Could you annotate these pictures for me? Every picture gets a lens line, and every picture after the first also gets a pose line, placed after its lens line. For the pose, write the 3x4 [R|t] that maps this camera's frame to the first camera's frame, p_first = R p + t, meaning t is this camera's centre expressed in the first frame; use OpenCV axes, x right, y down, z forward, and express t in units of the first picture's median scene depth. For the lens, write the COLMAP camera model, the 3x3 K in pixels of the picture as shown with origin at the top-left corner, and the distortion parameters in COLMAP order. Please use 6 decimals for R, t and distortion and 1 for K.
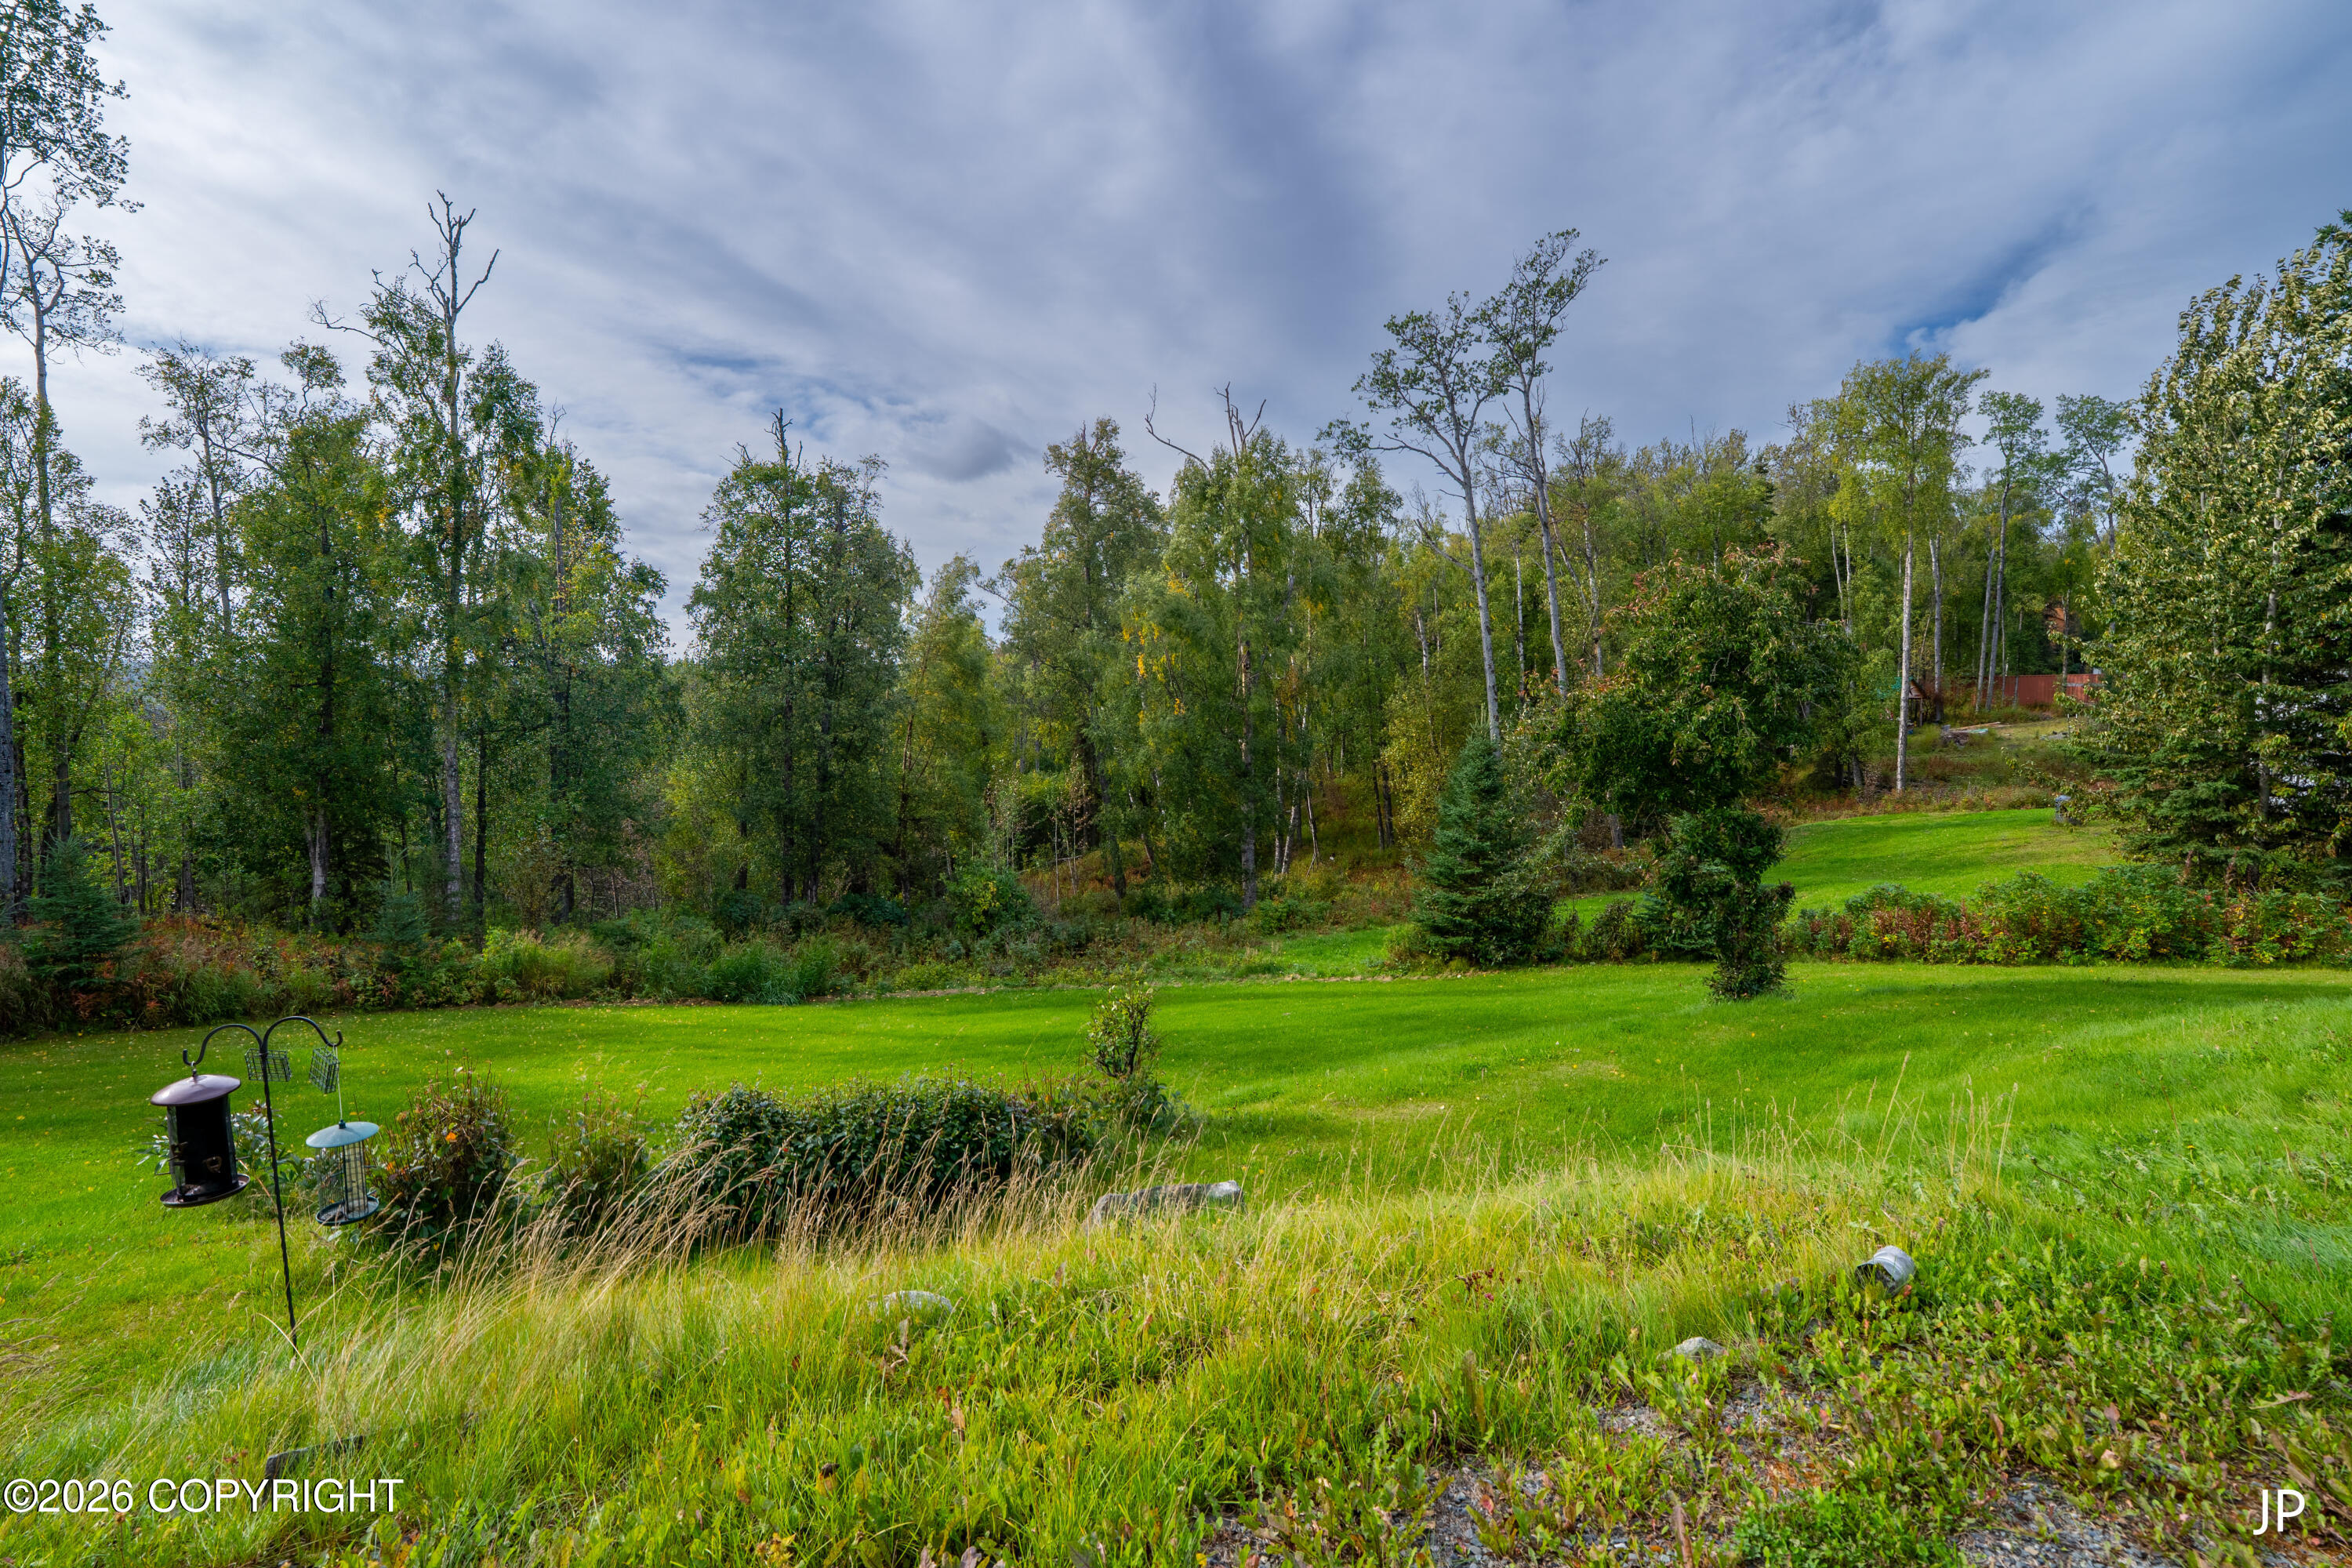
lens RADIAL K [[1095.8, 0, 1176.0], [0, 1095.8, 784.0], [0, 0, 1]] dist [-0.037345, 0.007712]
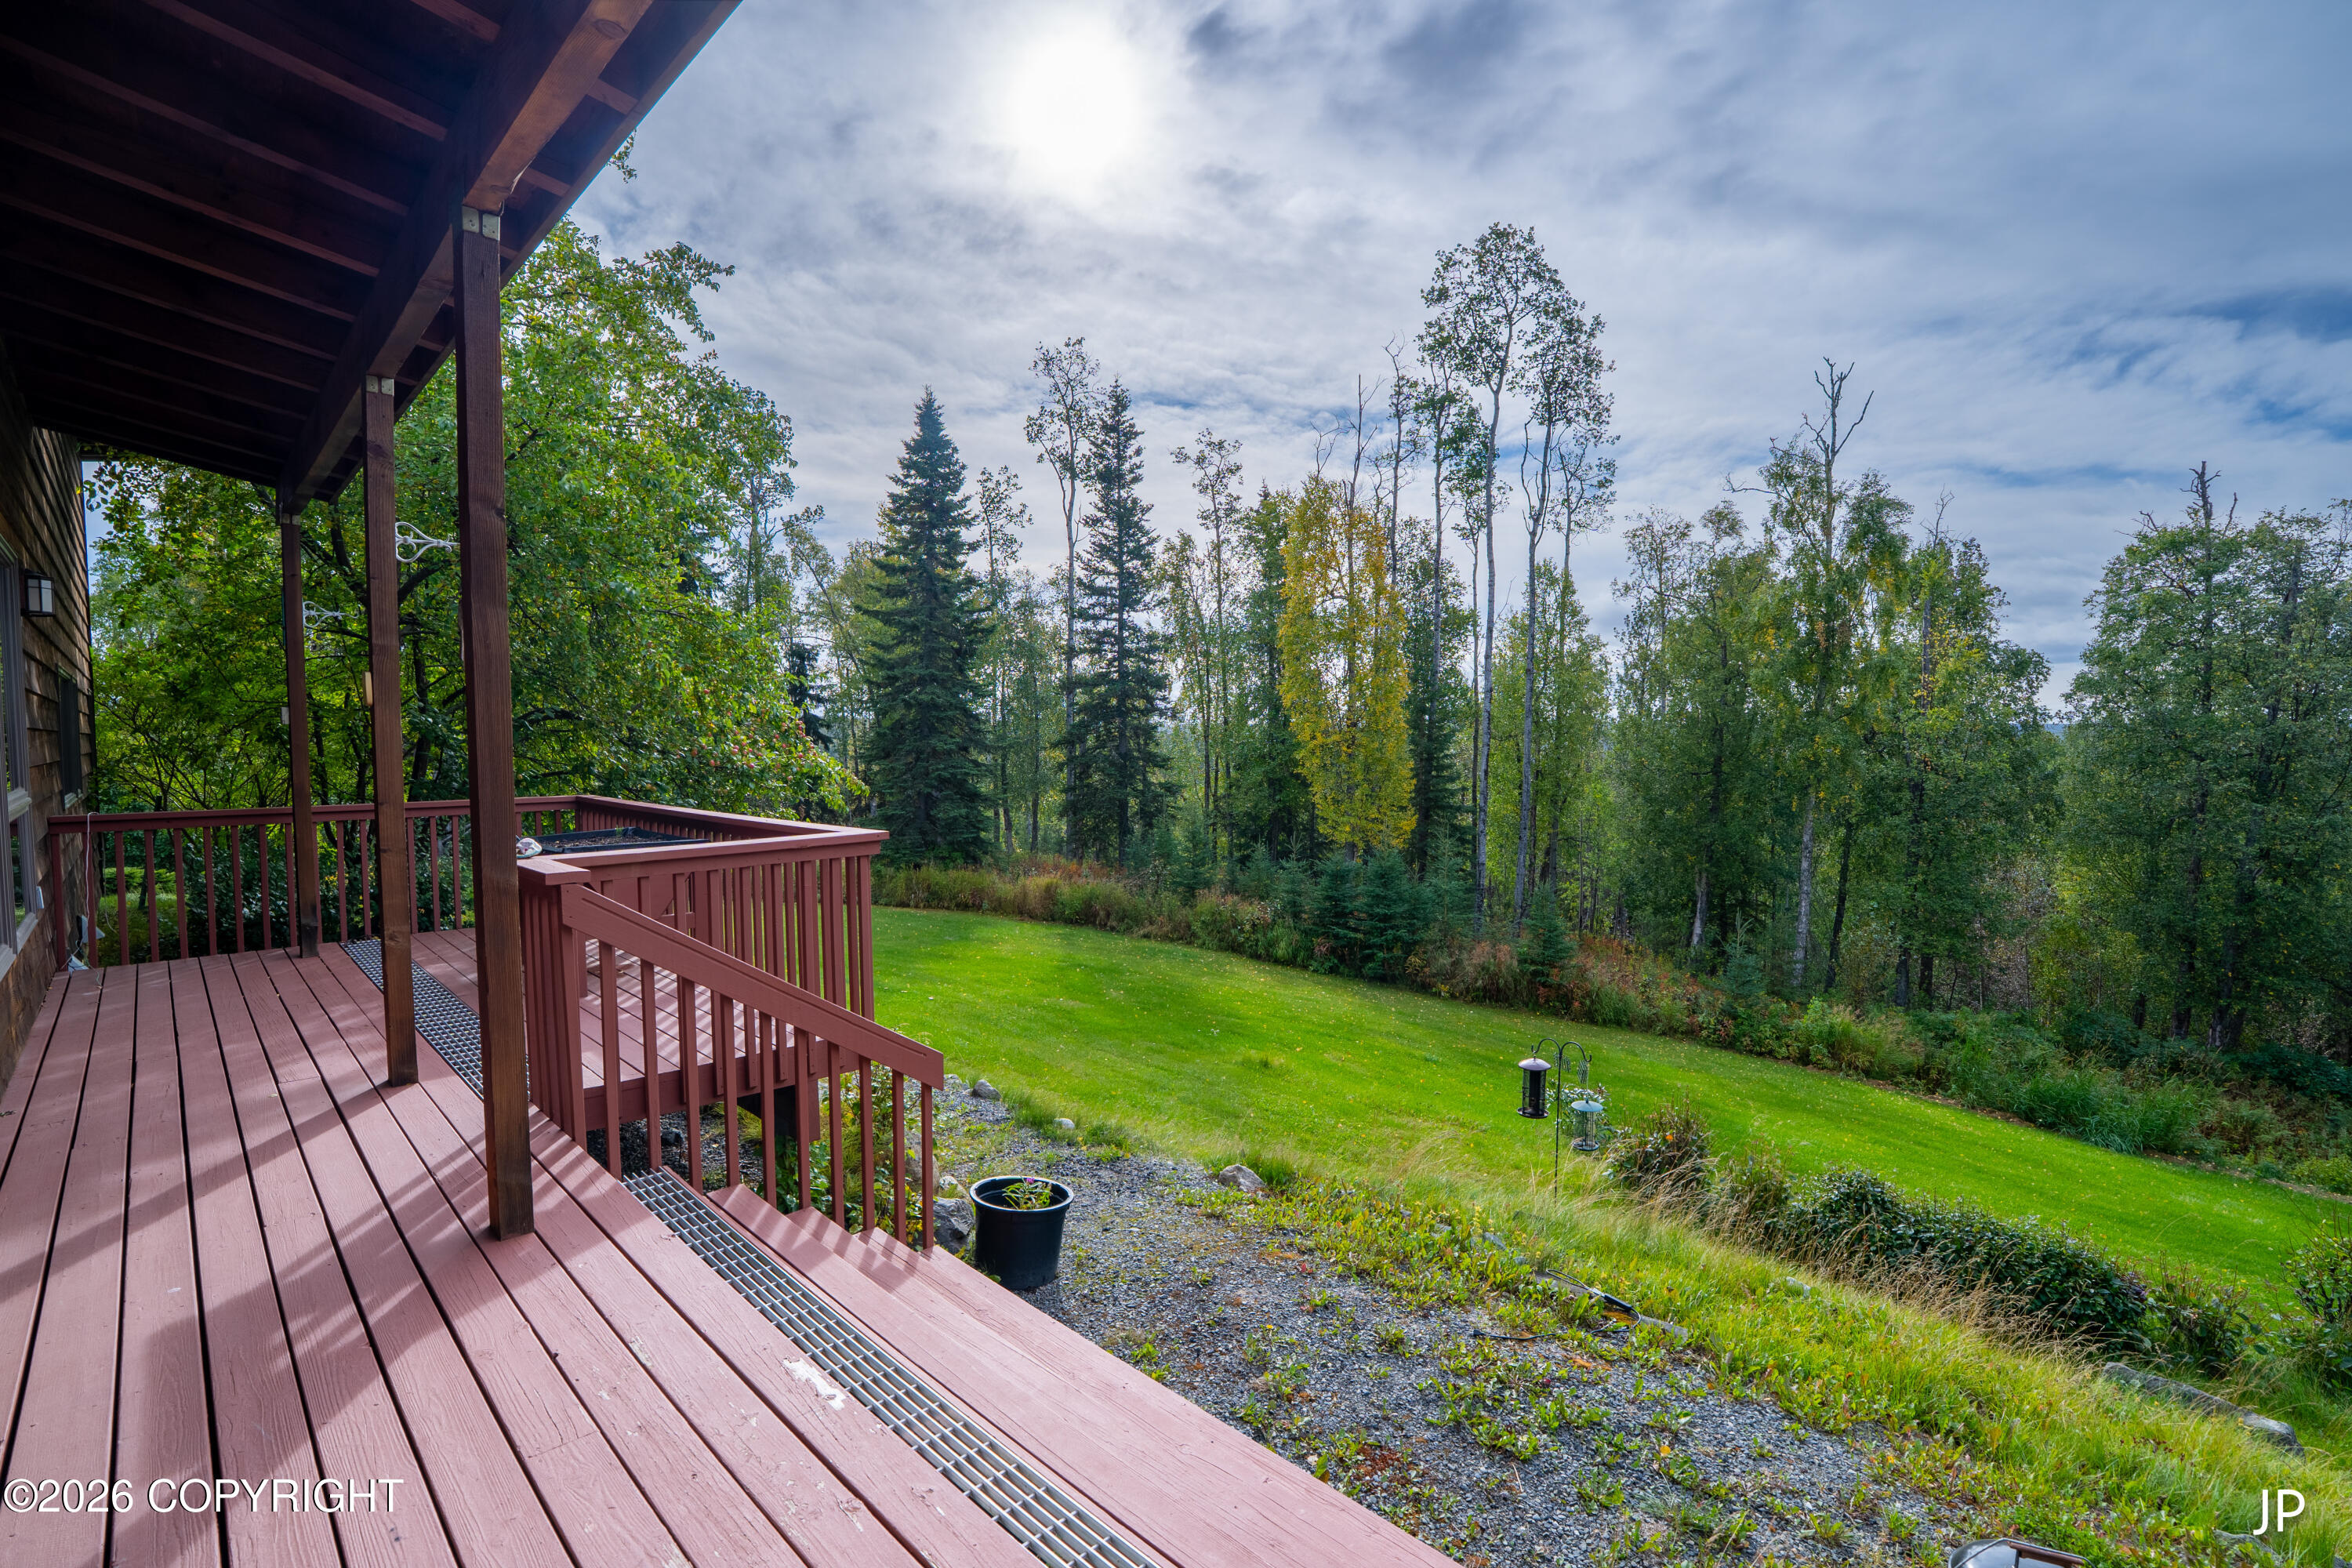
lens RADIAL K [[1091.6, 0, 1176.0], [0, 1091.6, 784.0], [0, 0, 1]] dist [-0.069862, 0.032171]
pose [[0.400414, 0.032890, -0.915744, 0.101842], [-0.085405, 0.996345, -0.001558, -0.027839], [0.912346, 0.078833, 0.401759, -0.073681]]
